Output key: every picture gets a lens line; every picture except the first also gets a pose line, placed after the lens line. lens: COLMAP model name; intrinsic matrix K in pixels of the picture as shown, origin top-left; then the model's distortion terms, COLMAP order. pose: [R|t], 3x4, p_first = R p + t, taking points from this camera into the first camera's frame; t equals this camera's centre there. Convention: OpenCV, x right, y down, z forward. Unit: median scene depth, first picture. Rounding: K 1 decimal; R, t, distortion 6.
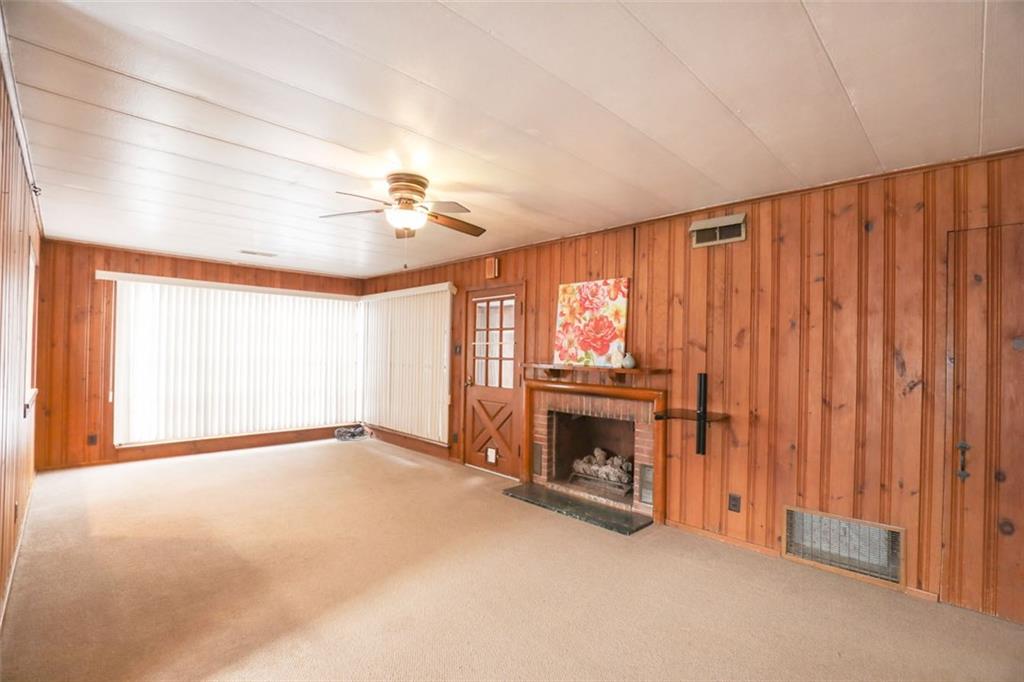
lens RADIAL K [[465.3, 0, 521.3], [0, 465.3, 346.7], [0, 0, 1]] dist [-0.035539, 0.007549]
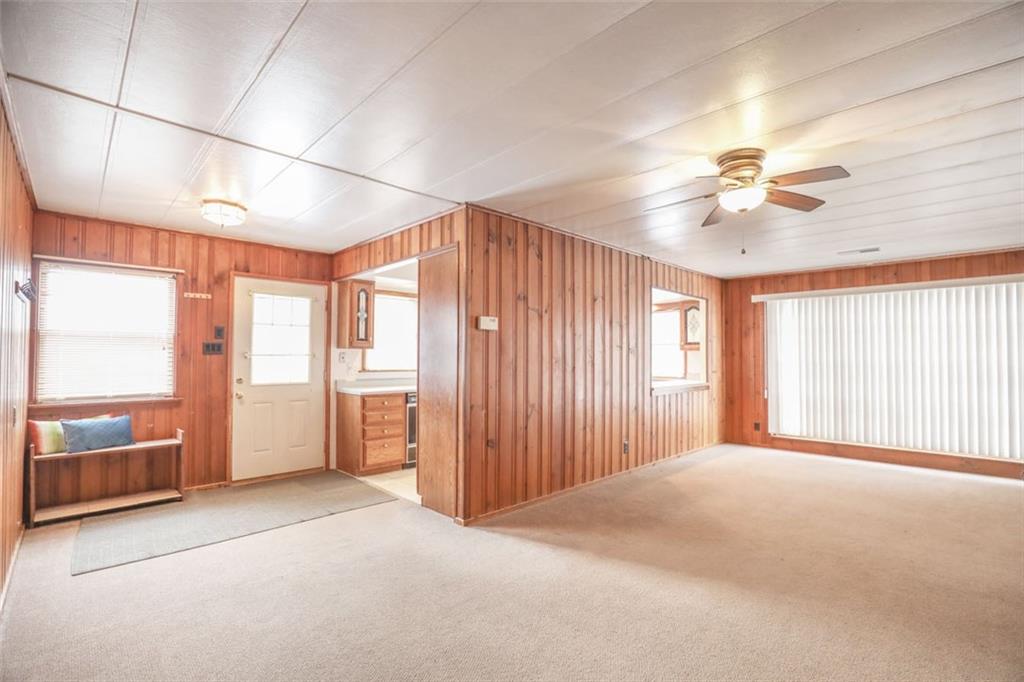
lens RADIAL K [[466.9, 0, 526.9], [0, 466.9, 343.3], [0, 0, 1]] dist [-0.027997, 0.000018]
pose [[0.002658, -0.047050, -0.998889, 0.386737], [0.005741, 0.998877, -0.047034, 0.027423], [0.999980, -0.005610, 0.002925, 0.343470]]
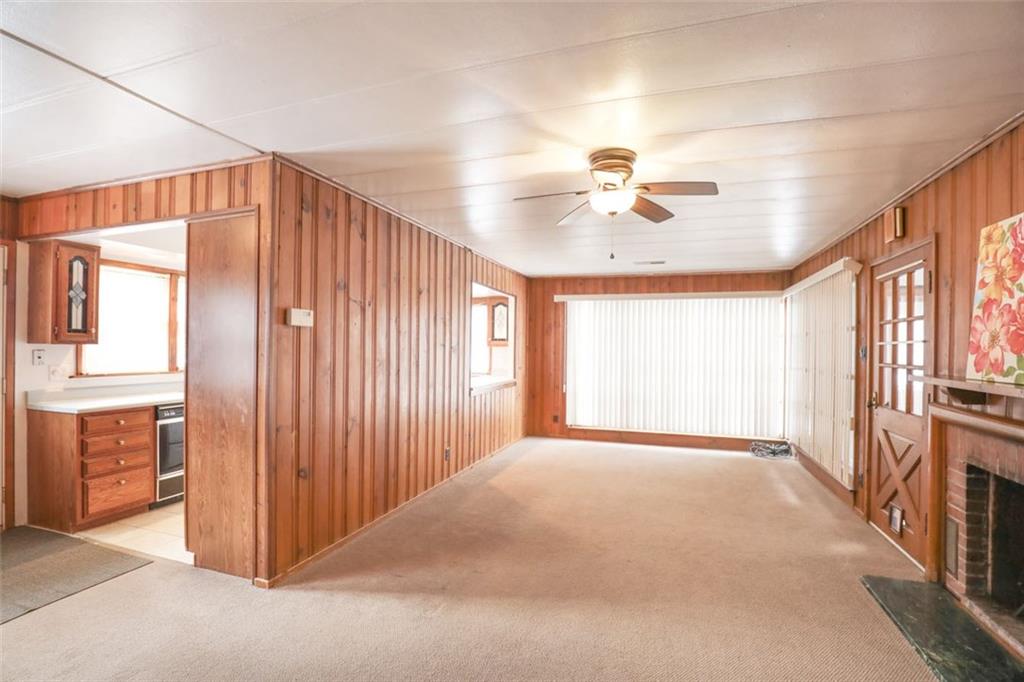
lens RADIAL K [[465.3, 0, 521.3], [0, 465.3, 346.7], [0, 0, 1]] dist [-0.035539, 0.007549]
pose [[0.451852, -0.013305, -0.891994, 0.269215], [0.004374, 0.999910, -0.012698, 0.004215], [0.892082, 0.001836, 0.451869, 0.271302]]
